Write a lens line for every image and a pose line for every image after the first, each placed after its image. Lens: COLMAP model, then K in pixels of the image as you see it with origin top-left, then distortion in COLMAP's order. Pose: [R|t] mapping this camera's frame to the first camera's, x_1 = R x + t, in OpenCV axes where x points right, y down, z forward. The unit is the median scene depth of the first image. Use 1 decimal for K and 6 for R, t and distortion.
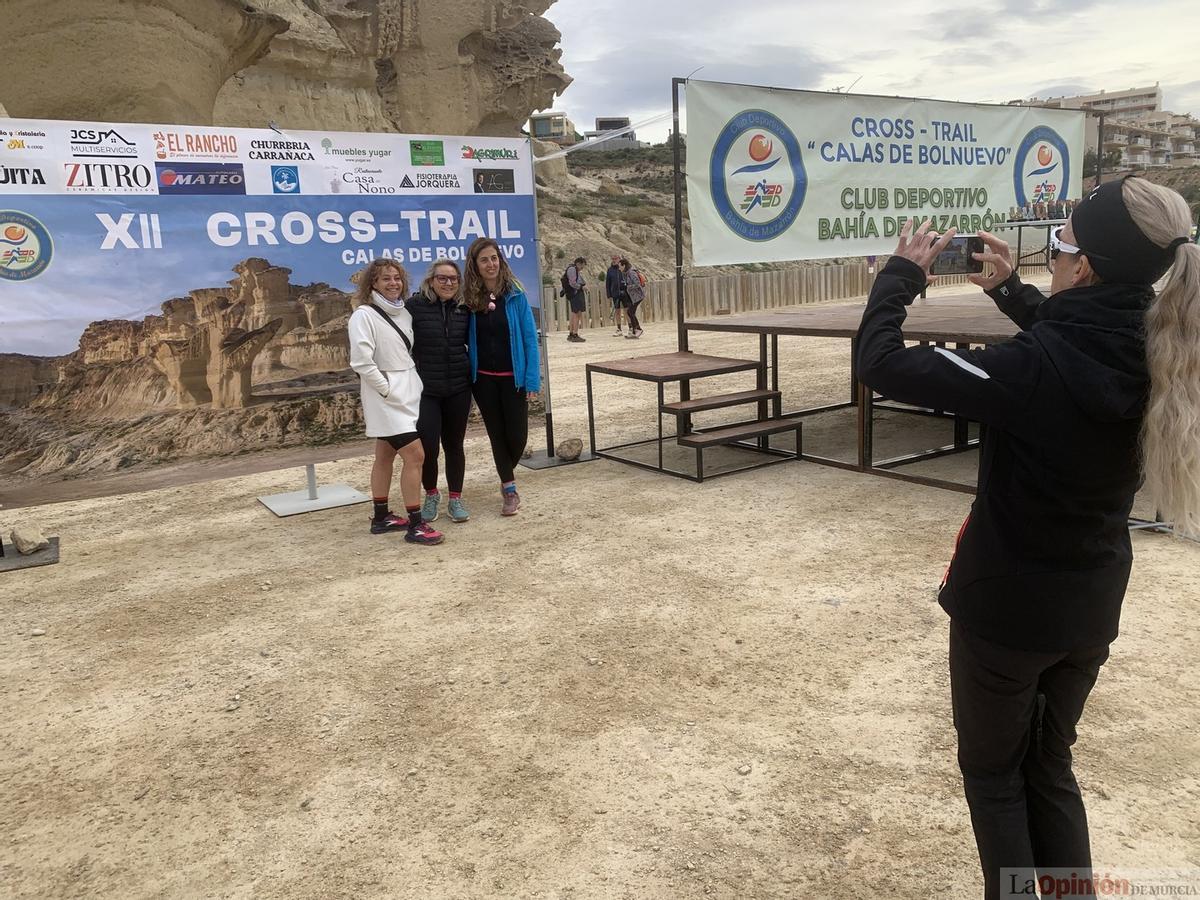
lens RADIAL K [[958.7, 0, 599.2], [0, 958.7, 435.7], [0, 0, 1]] dist [0.012680, -0.006259]
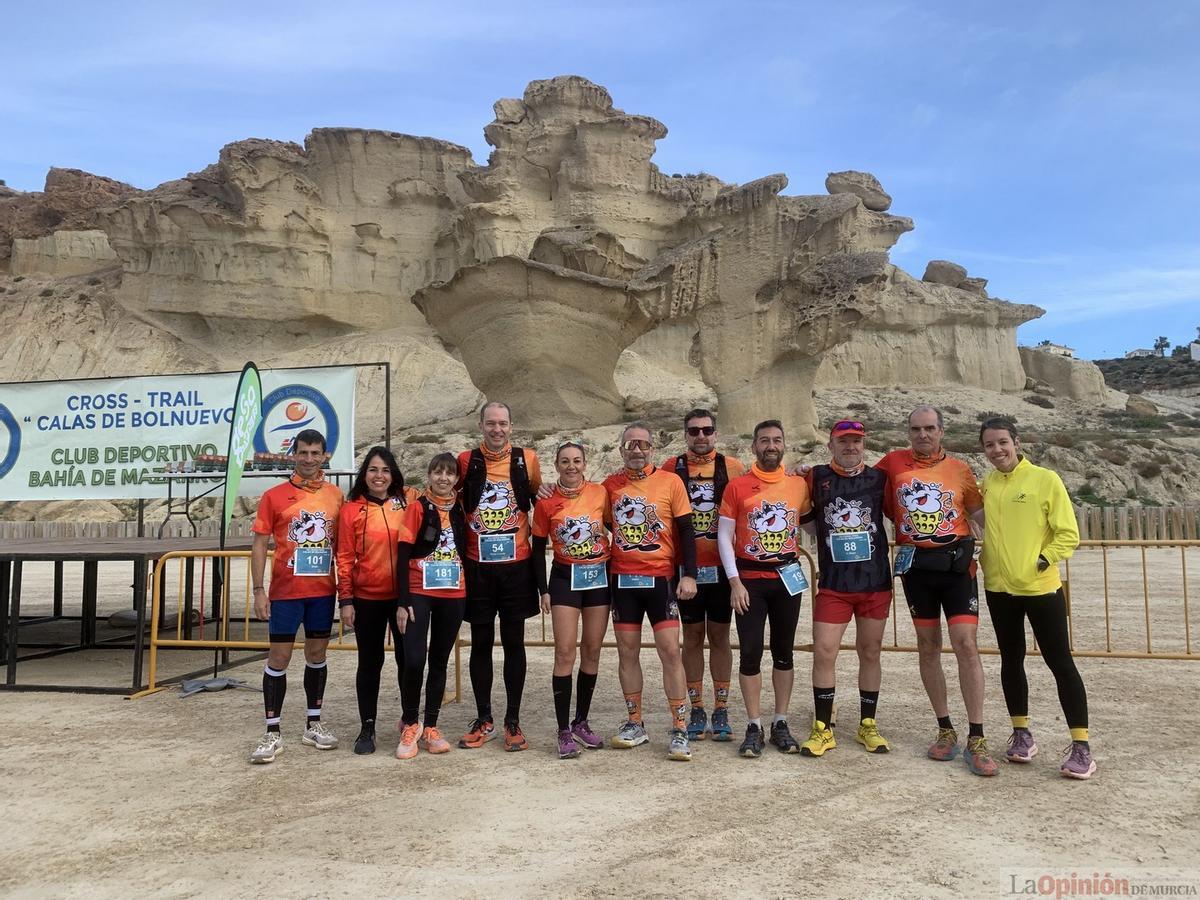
lens RADIAL K [[920.3, 0, 581.2], [0, 920.3, 445.6], [0, 0, 1]] dist [0.021179, -0.019452]
pose [[0.680801, -0.007670, -0.732428, 1.589461], [-0.149757, 0.977365, -0.149436, -0.170842], [0.716996, 0.211422, 0.664242, 0.637183]]
